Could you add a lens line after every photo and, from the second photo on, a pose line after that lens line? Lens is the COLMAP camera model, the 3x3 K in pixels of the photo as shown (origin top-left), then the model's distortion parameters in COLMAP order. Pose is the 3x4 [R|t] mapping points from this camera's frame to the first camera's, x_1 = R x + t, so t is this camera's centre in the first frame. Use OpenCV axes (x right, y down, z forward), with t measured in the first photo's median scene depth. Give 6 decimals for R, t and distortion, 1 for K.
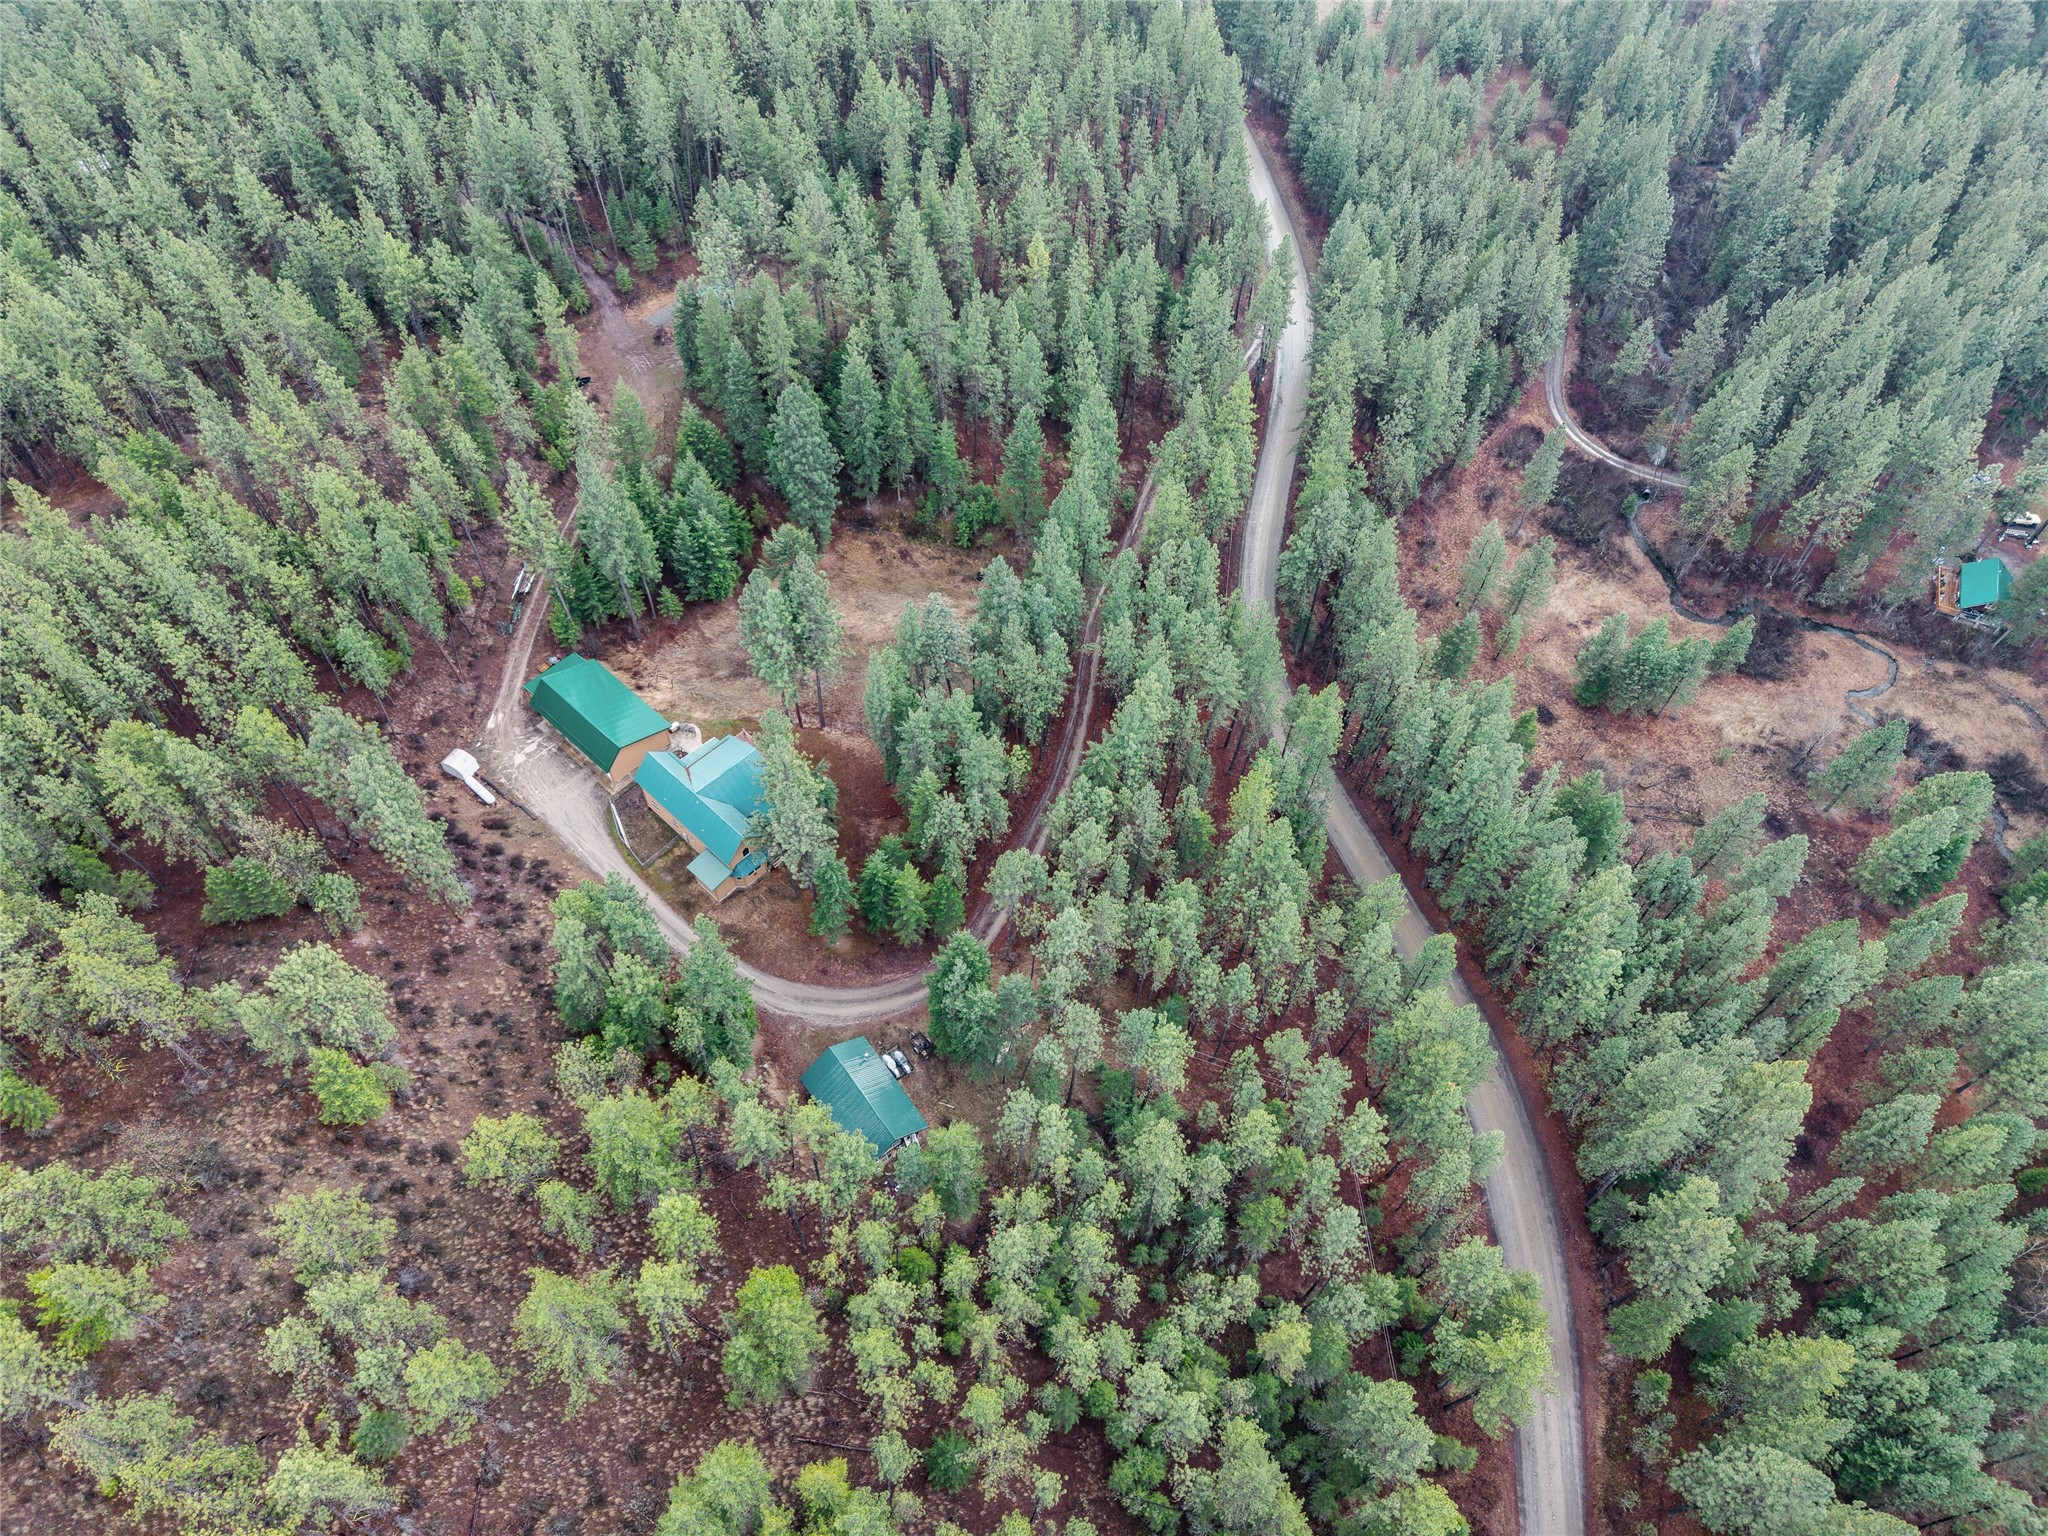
lens RADIAL K [[1398.0, 0, 1021.9], [0, 1398.0, 764.3], [0, 0, 1]] dist [0.039954, -0.044479]
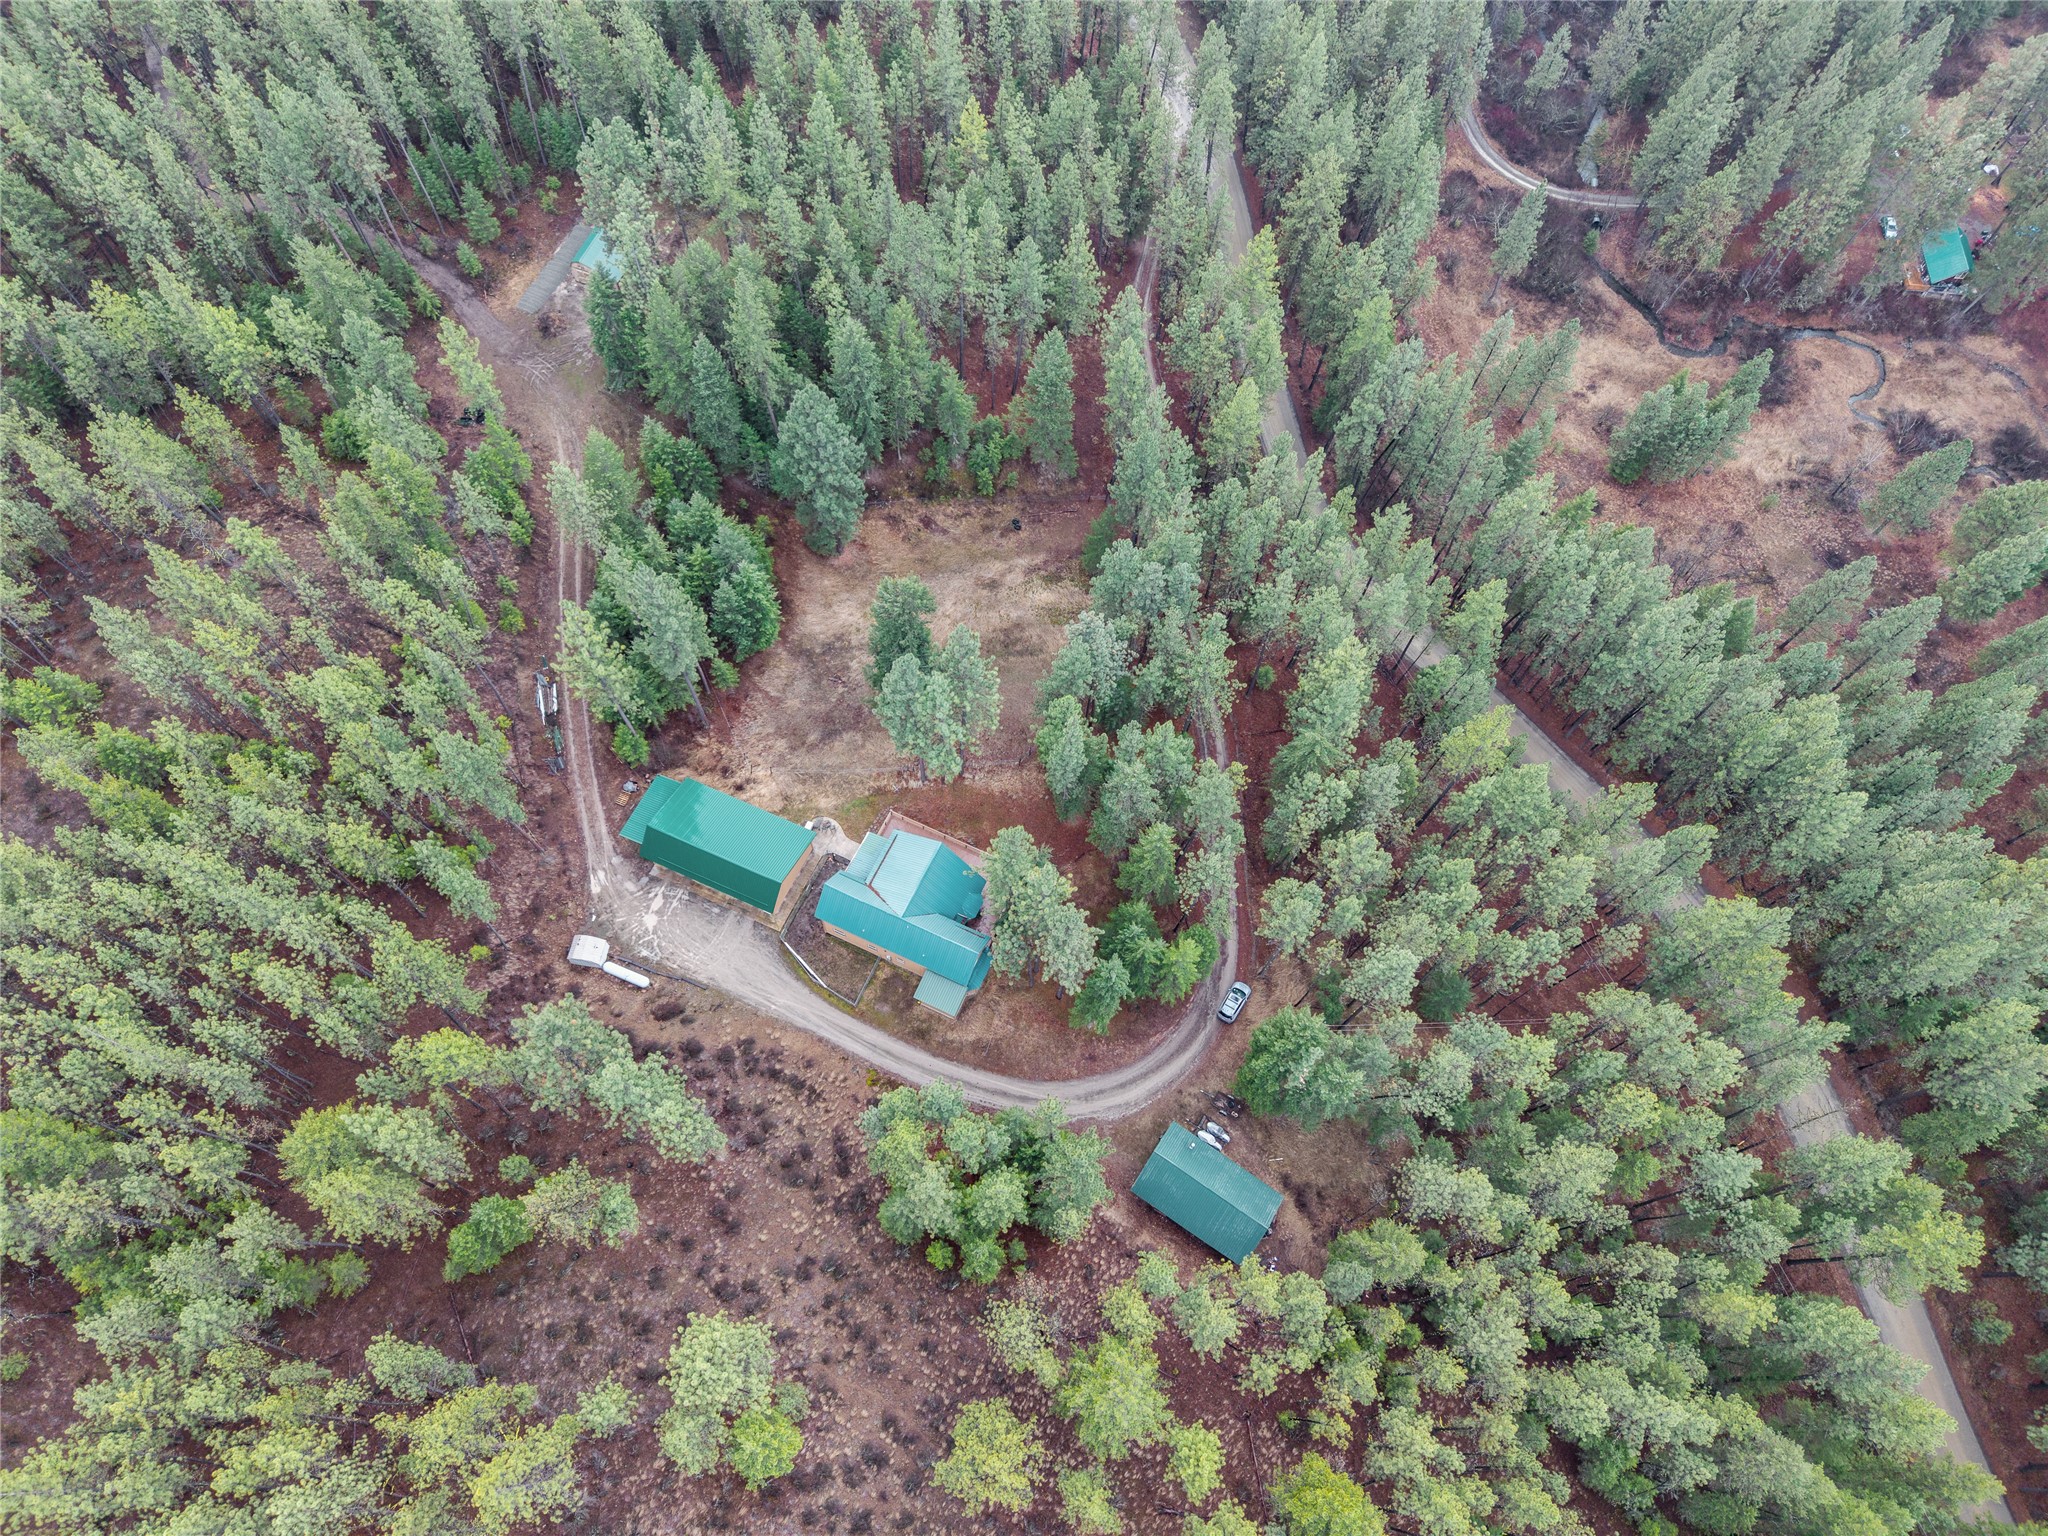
lens RADIAL K [[1398.0, 0, 1029.5], [0, 1398.0, 771.5], [0, 0, 1]] dist [0.039954, -0.044479]
pose [[0.946693, -0.286180, 0.147896, -0.207468], [0.251630, 0.943601, 0.215174, -0.184547], [-0.201133, -0.166489, 0.965312, 0.130283]]
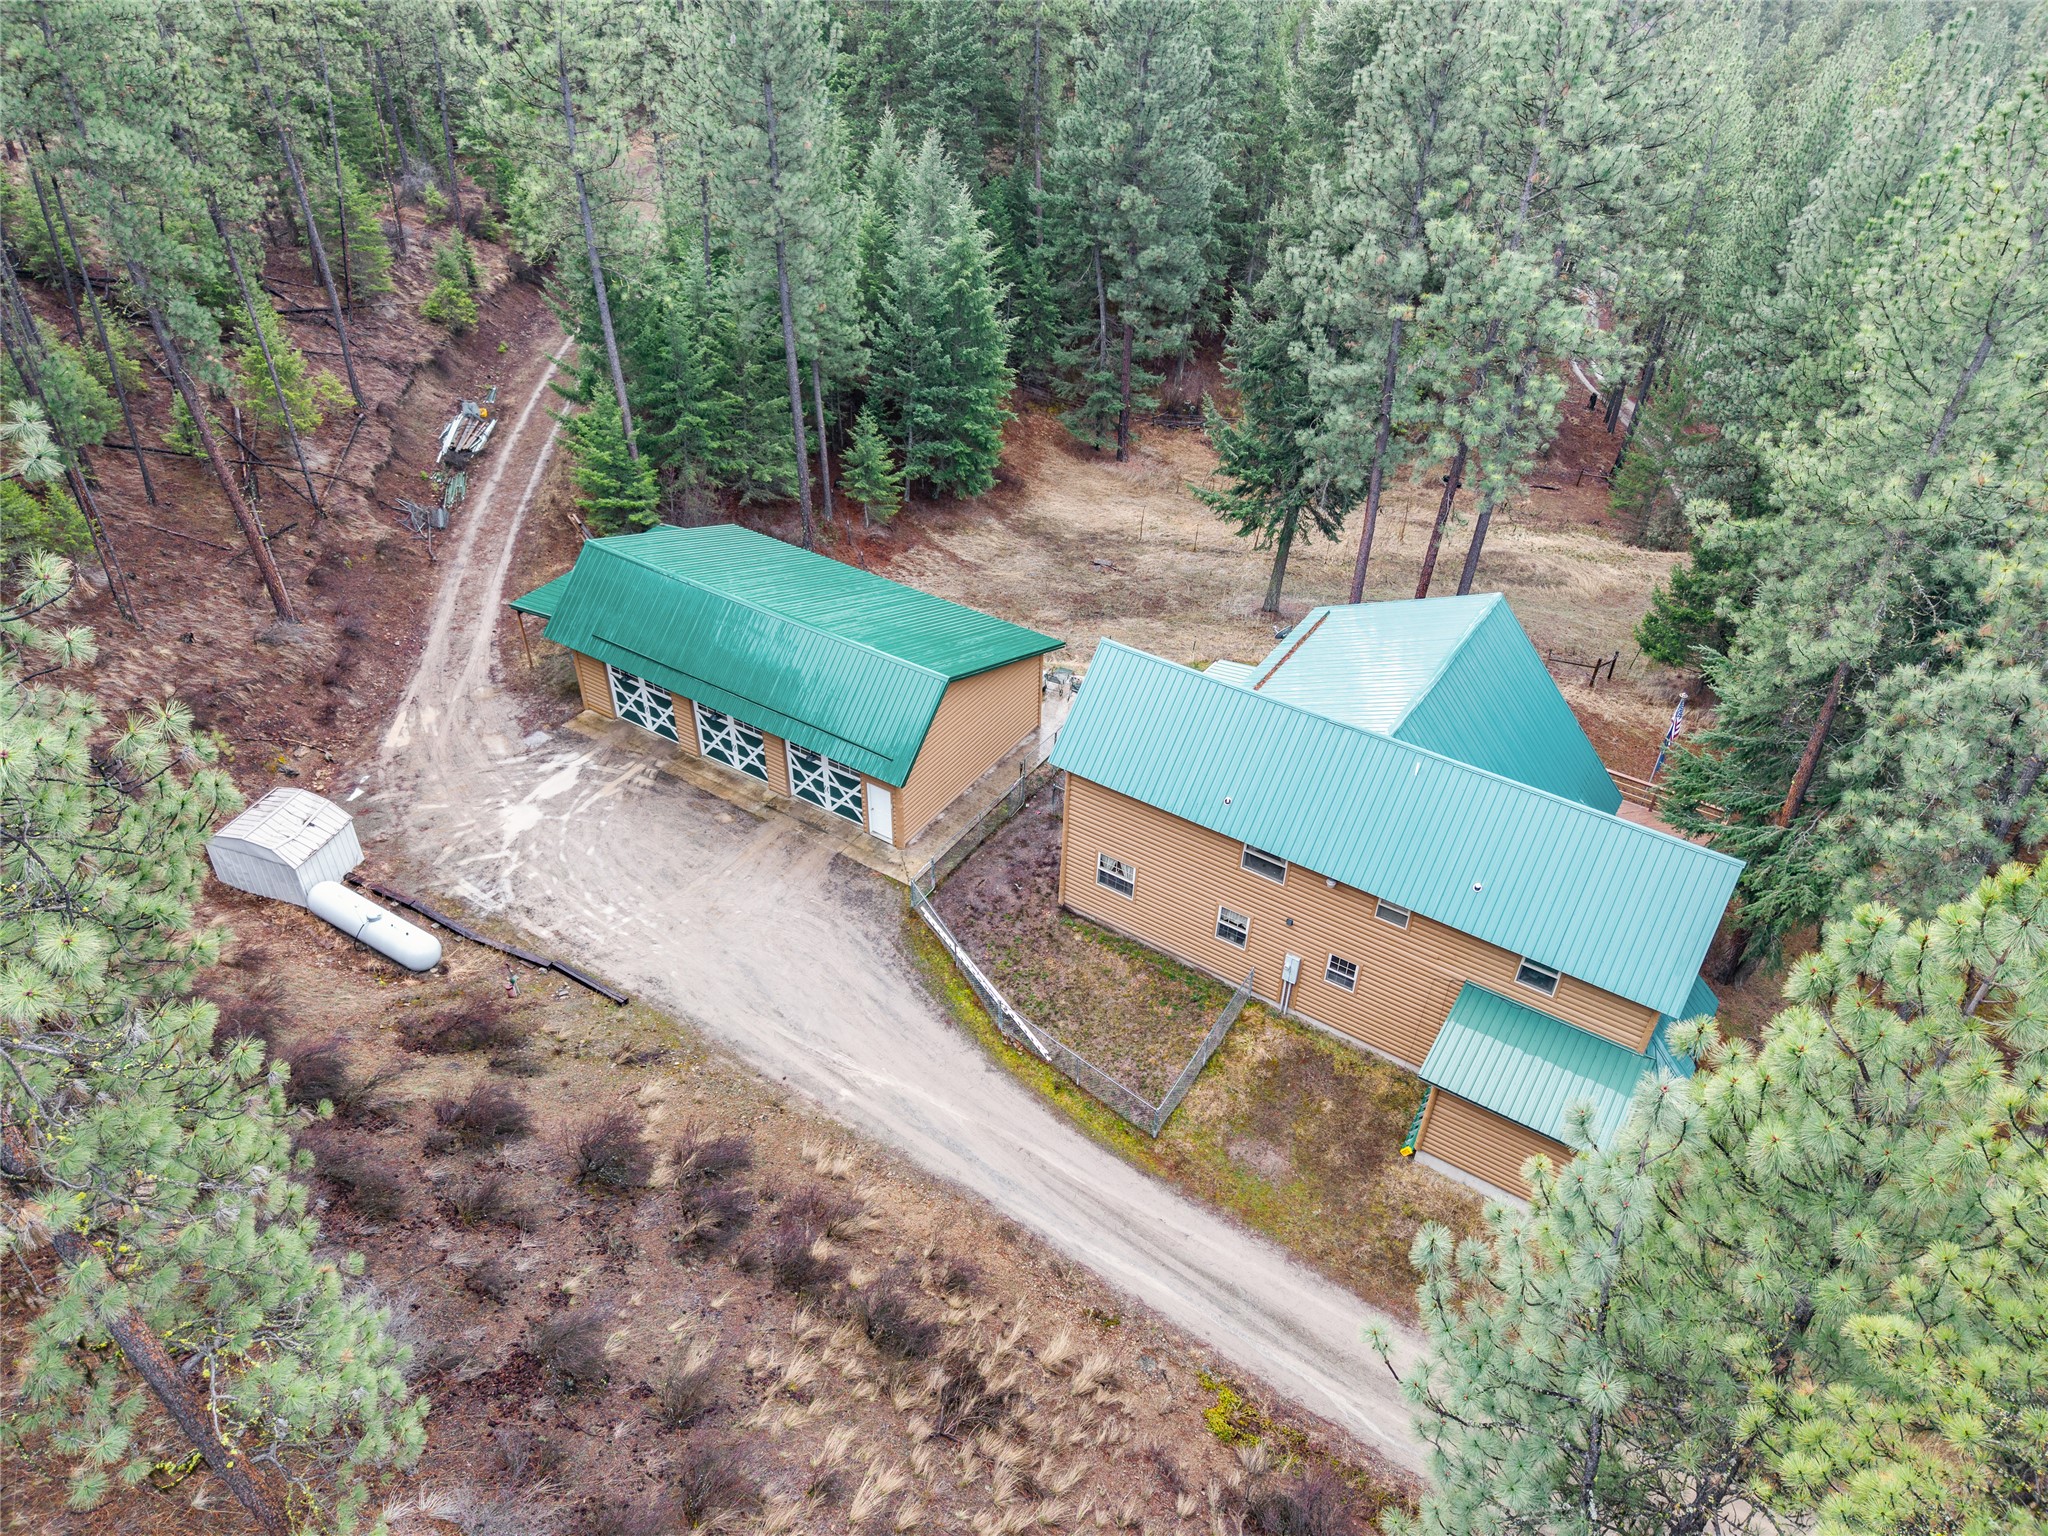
lens RADIAL K [[1398.0, 0, 1024.1], [0, 1398.0, 765.2], [0, 0, 1]] dist [0.039954, -0.044479]
pose [[0.984979, -0.101259, 0.139871, -0.258686], [0.135988, 0.954069, -0.266943, 0.061365], [-0.106416, 0.281954, 0.953508, 0.631257]]
